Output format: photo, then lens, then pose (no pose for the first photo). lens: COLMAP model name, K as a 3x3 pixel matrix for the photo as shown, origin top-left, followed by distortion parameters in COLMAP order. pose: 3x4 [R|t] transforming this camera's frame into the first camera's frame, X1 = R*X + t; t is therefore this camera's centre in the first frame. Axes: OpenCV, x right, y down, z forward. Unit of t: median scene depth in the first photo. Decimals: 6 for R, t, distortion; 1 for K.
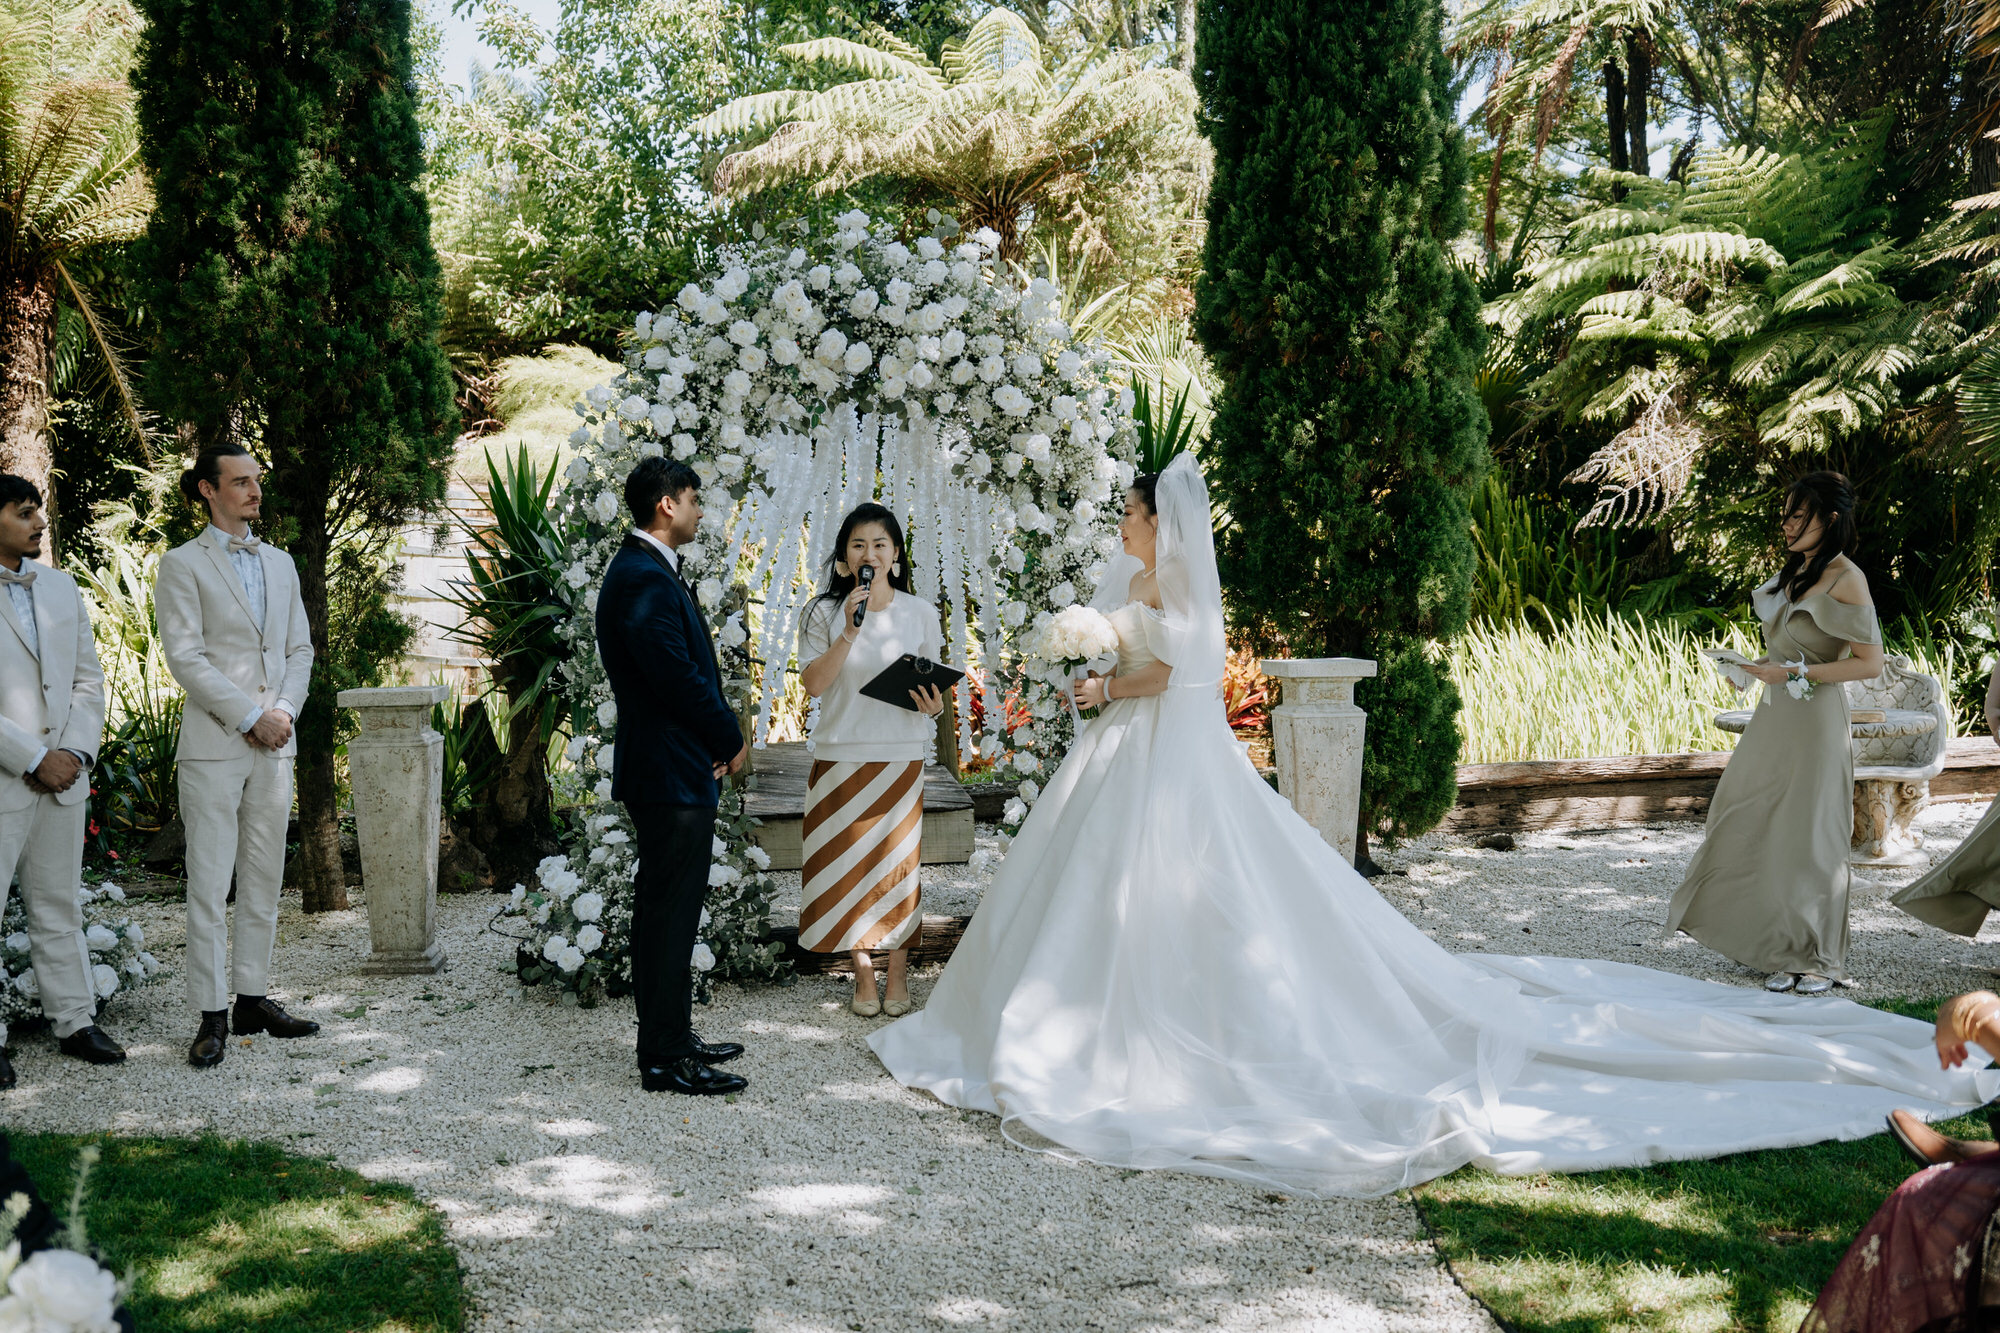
lens RADIAL K [[1966.4, 0, 1000.0], [0, 1966.4, 666.5], [0, 0, 1]] dist [-0.108033, -0.013461]
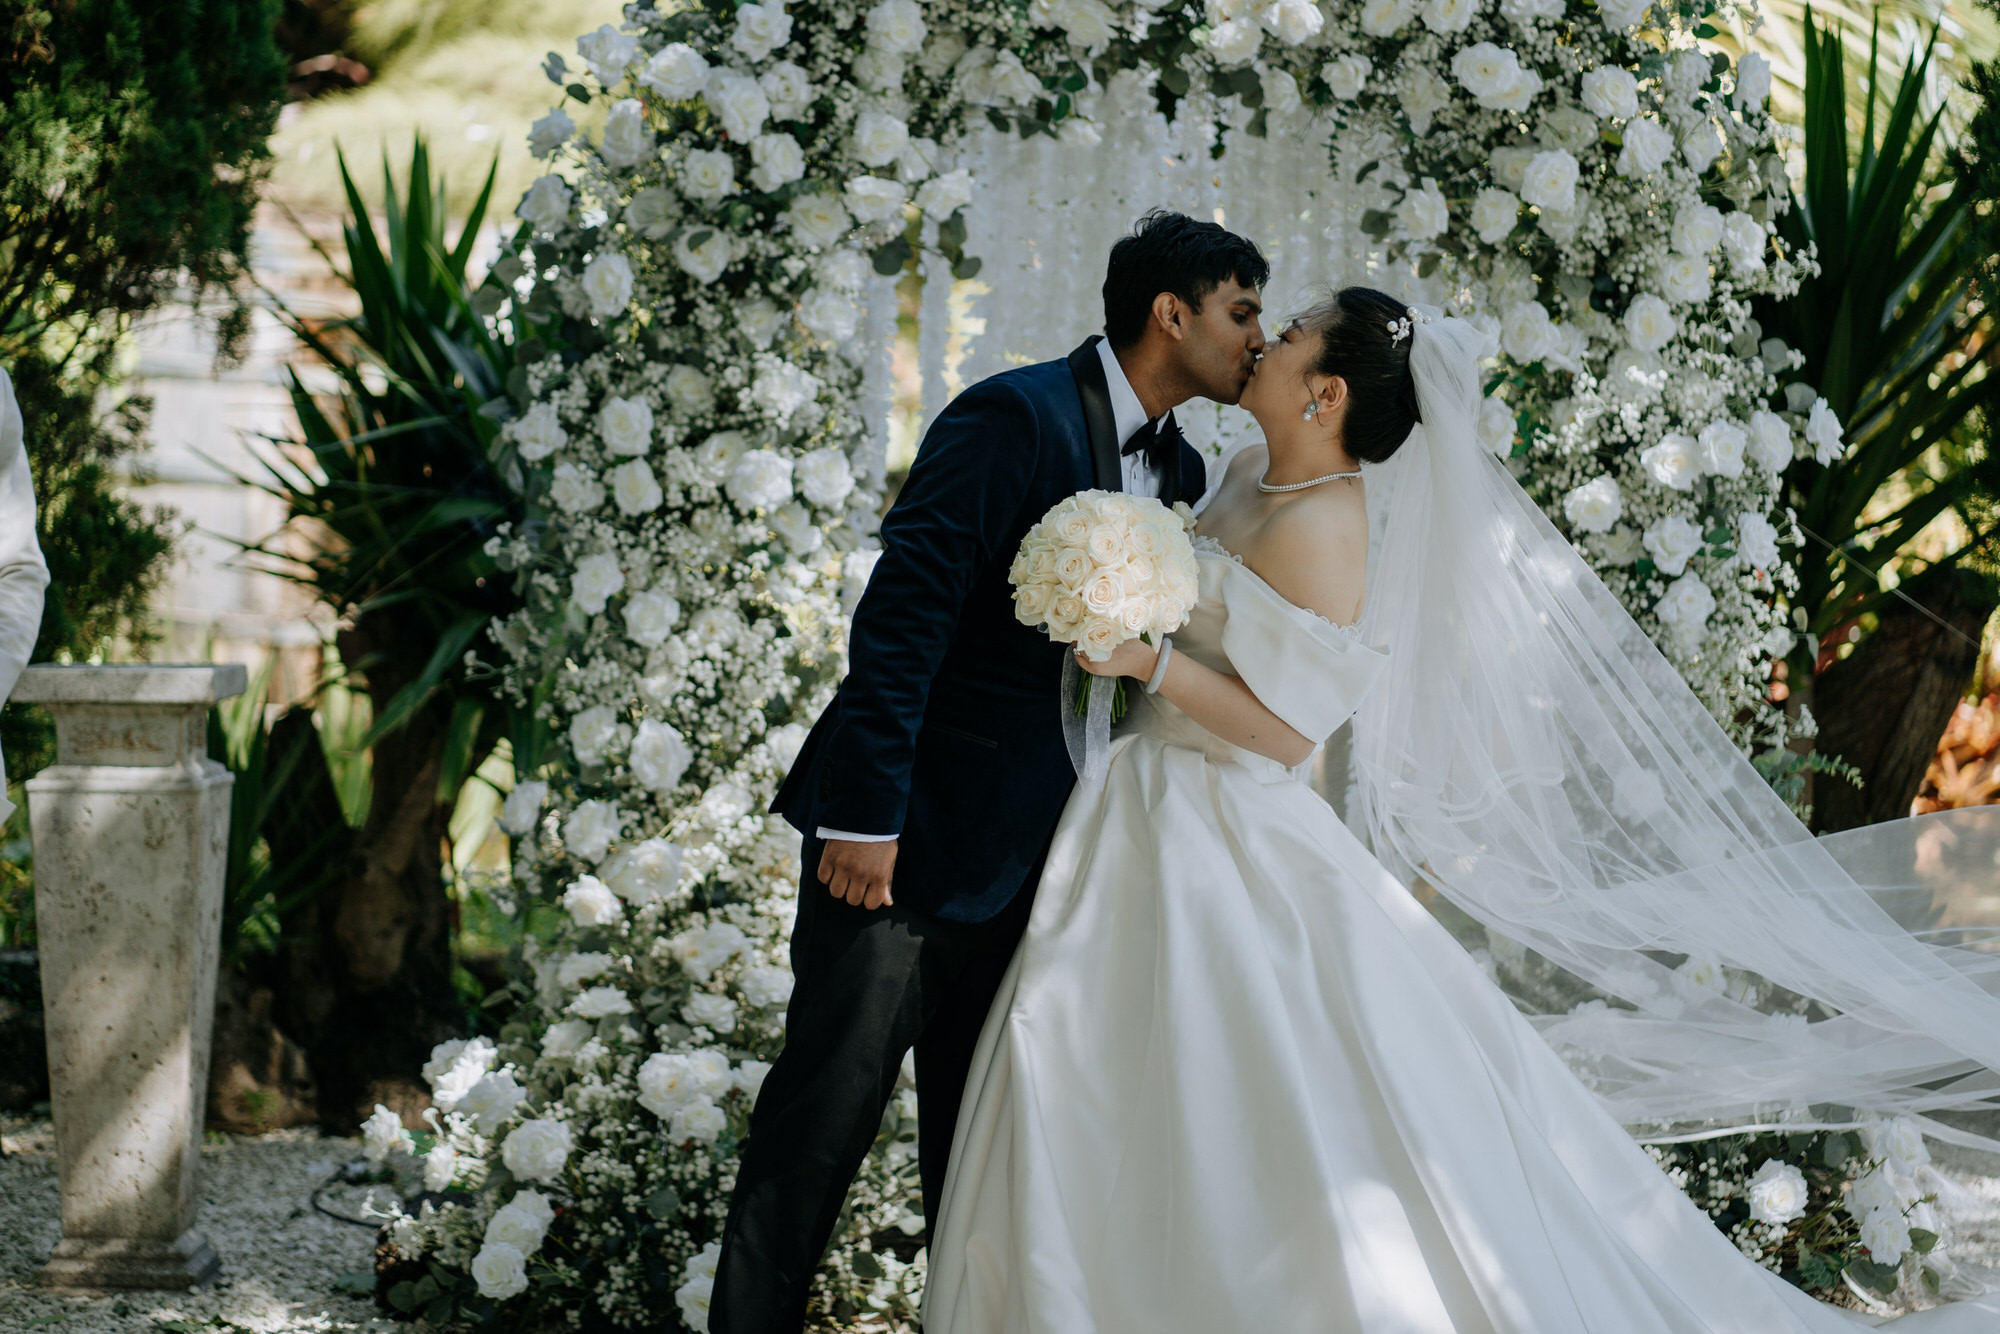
lens RADIAL K [[5098.7, 0, 1053.7], [0, 5098.7, 660.4], [0, 0, 1]] dist [0.083607, -0.287579]
pose [[0.994074, 0.031928, -0.103913, 0.031274], [-0.032650, 0.999453, -0.005253, 0.009504], [0.103688, 0.008615, 0.994573, -0.182757]]
